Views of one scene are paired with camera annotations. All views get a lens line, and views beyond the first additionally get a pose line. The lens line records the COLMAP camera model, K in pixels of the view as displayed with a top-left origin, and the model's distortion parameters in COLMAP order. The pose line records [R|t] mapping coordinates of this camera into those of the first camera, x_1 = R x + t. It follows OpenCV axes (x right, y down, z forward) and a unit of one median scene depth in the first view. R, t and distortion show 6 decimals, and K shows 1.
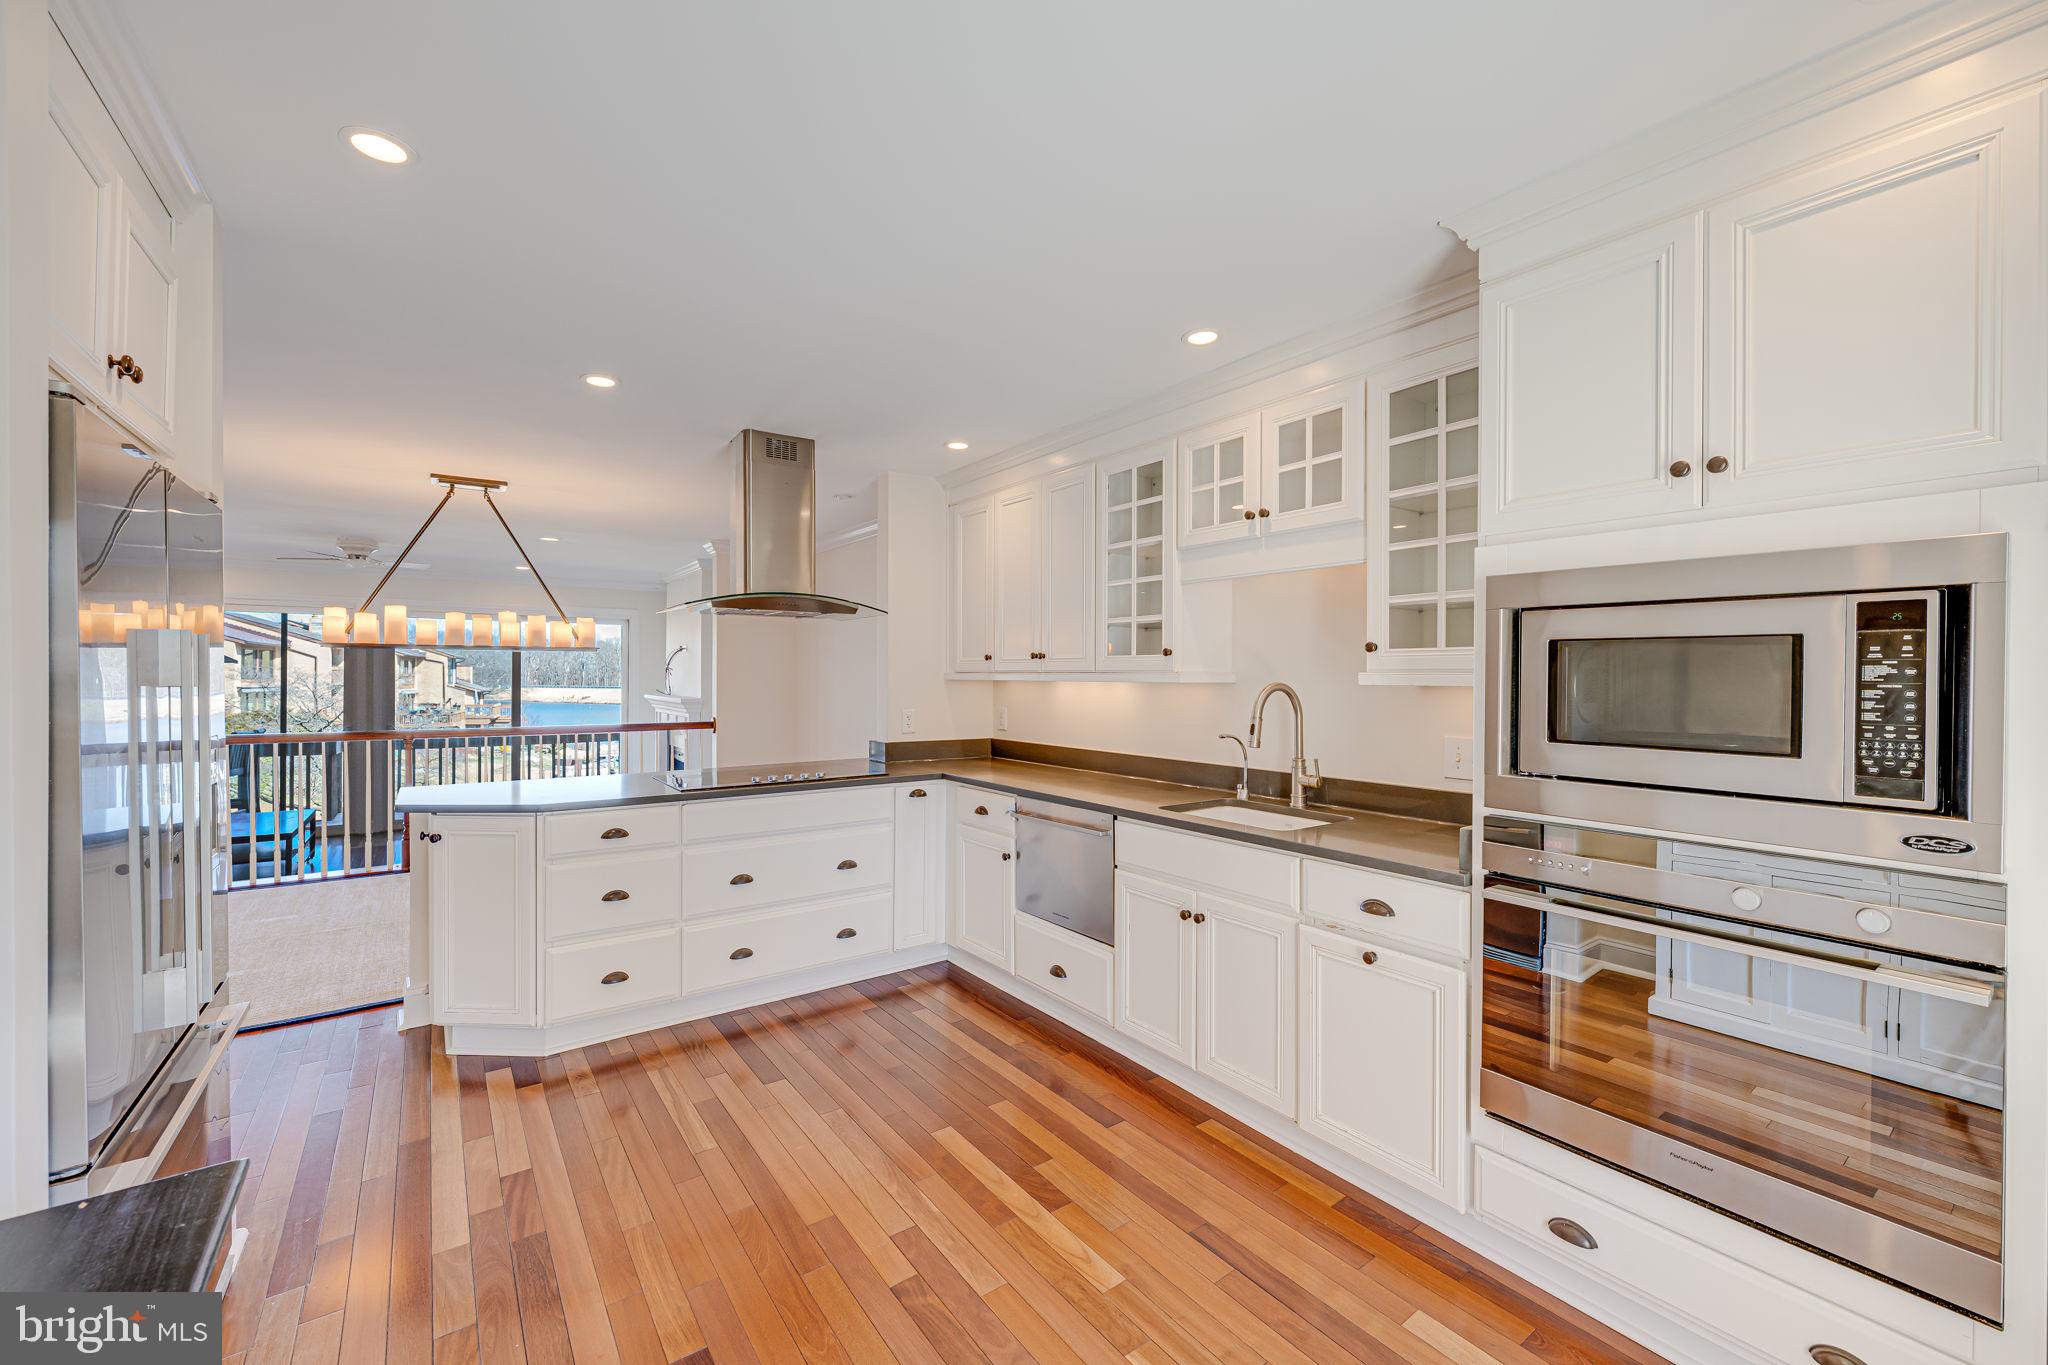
lens RADIAL K [[815.9, 0, 1021.3], [0, 815.9, 677.8], [0, 0, 1]] dist [-0.000157, 0.000019]
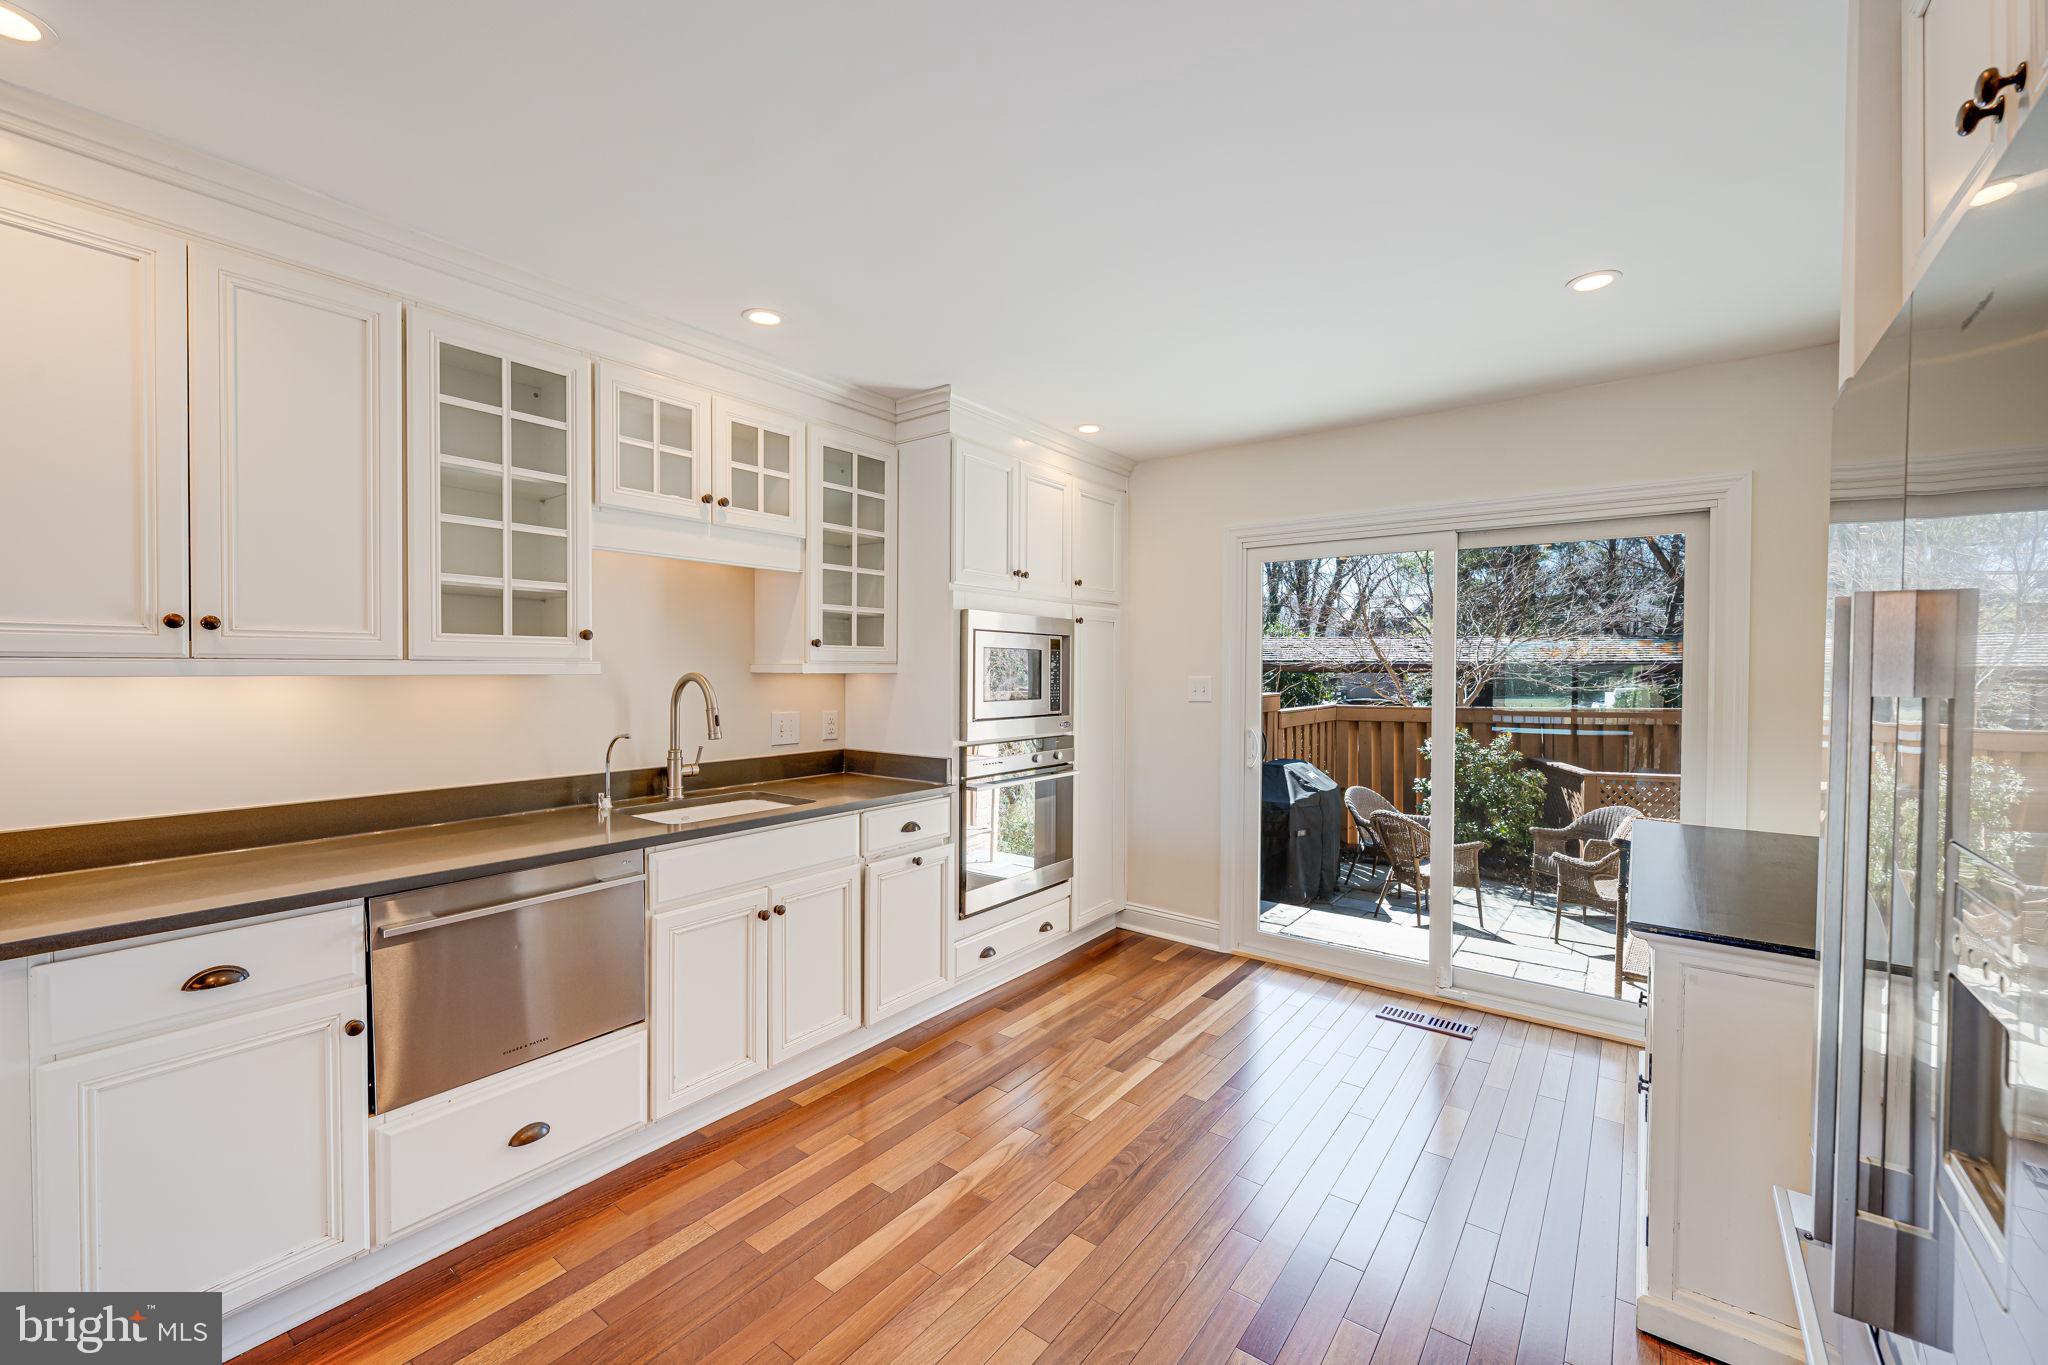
lens RADIAL K [[815.9, 0, 1021.3], [0, 815.9, 677.8], [0, 0, 1]] dist [-0.000157, 0.000019]
pose [[-0.286662, -0.011408, 0.957964, -0.777897], [0.001573, 0.999922, 0.012379, 0.000744], [-0.958030, 0.005055, -0.286622, 0.955453]]
